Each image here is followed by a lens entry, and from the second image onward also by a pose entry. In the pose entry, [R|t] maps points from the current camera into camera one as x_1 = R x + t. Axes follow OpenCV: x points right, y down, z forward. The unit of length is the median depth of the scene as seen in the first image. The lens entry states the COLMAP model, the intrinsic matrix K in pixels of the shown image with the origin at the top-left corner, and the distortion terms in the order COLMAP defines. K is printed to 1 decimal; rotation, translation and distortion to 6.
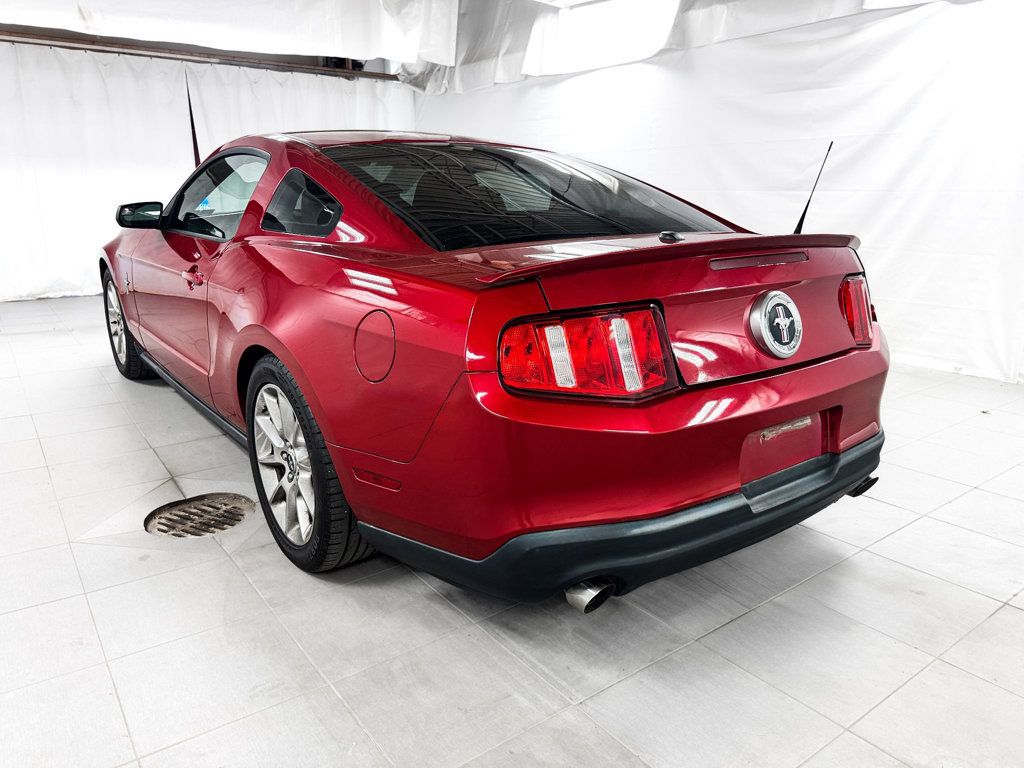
lens RADIAL K [[721.7, 0, 519.5], [0, 721.7, 384.5], [0, 0, 1]] dist [0.035587, -0.043293]
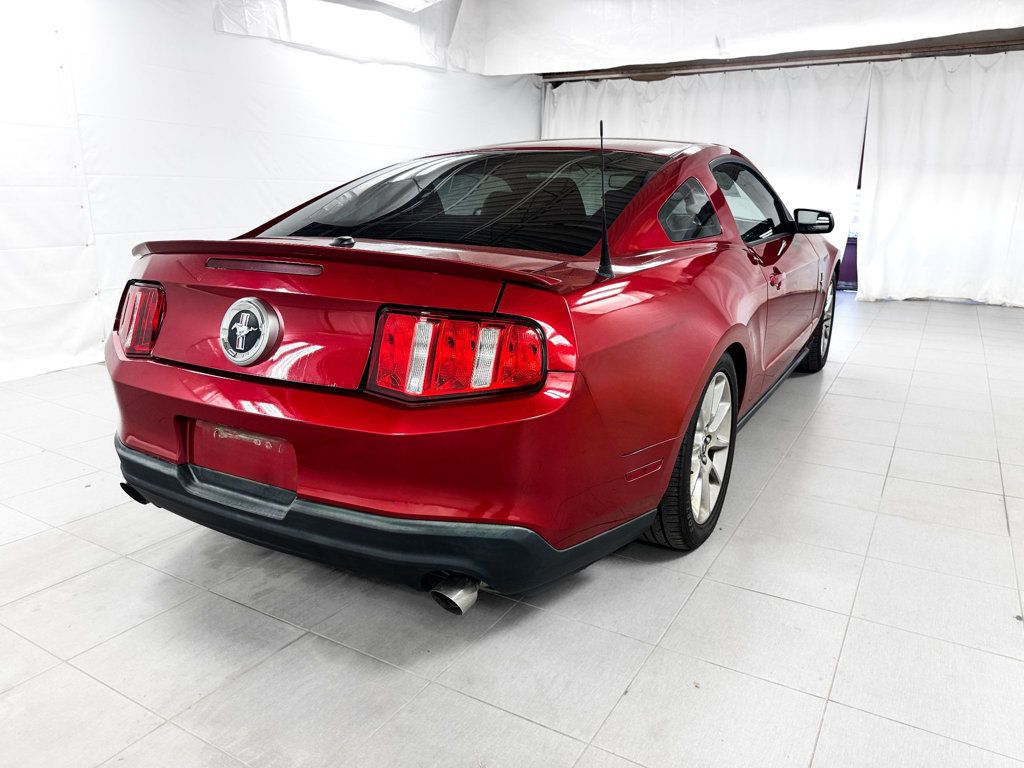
lens RADIAL K [[721.7, 0, 519.5], [0, 721.7, 384.5], [0, 0, 1]] dist [0.035587, -0.043293]
pose [[0.396509, 0.234460, -0.887586, 0.409744], [-0.236182, 0.960346, 0.148170, -0.072544], [0.887130, 0.150881, 0.436160, 0.265659]]
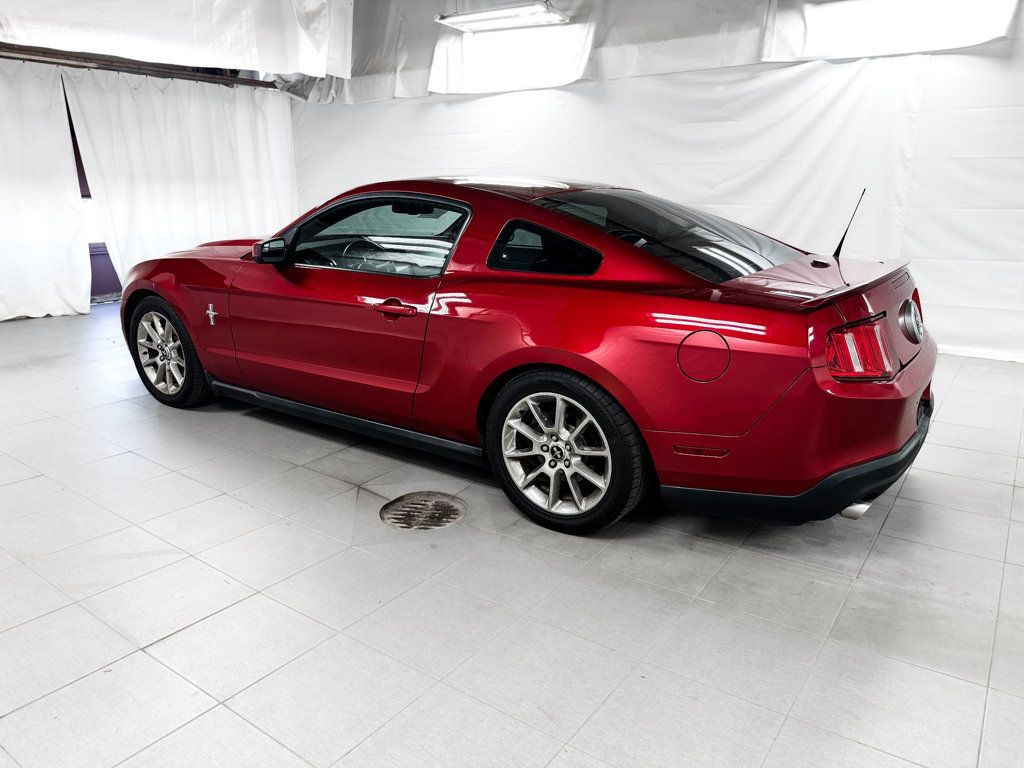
lens RADIAL K [[716.6, 0, 512.0], [0, 716.6, 384.0], [0, 0, 1]] dist [0.039962, -0.025763]
pose [[0.954676, -0.090255, 0.283634, -0.264154], [0.086346, 0.995919, 0.026280, -0.018571], [-0.284848, -0.000598, 0.958573, -0.066238]]
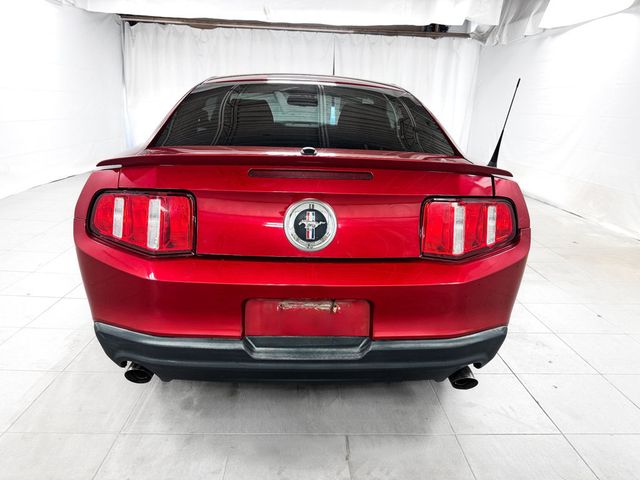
lens RADIAL K [[457.0, 0, 316.7], [0, 457.0, 239.4], [0, 0, 1]] dist [0.004488, -0.002764]
pose [[0.820707, 0.185578, -0.540371, 0.236220], [-0.177024, 0.981832, 0.068326, -0.033654], [0.543234, 0.039583, 0.838648, 0.095946]]
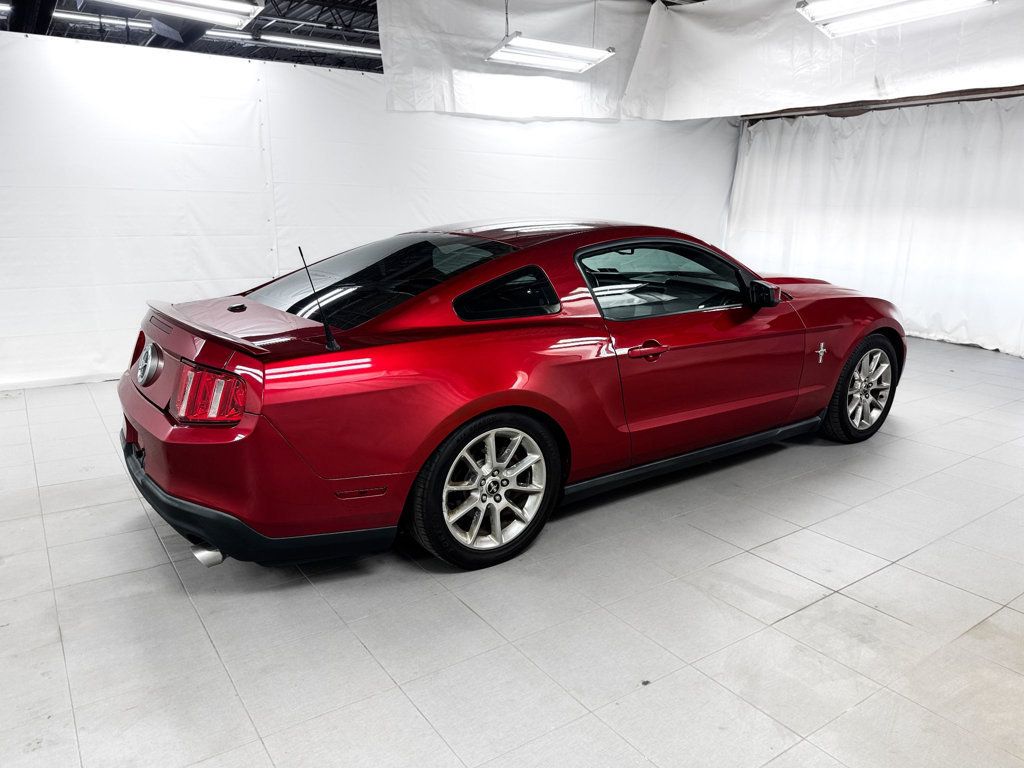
lens RADIAL K [[721.7, 0, 519.5], [0, 721.7, 384.5], [0, 0, 1]] dist [0.035587, -0.043293]
pose [[-0.023224, 0.236665, -0.971314, 0.550859], [-0.262221, 0.936118, 0.234359, -0.183458], [0.964728, 0.260141, 0.040318, 0.509865]]
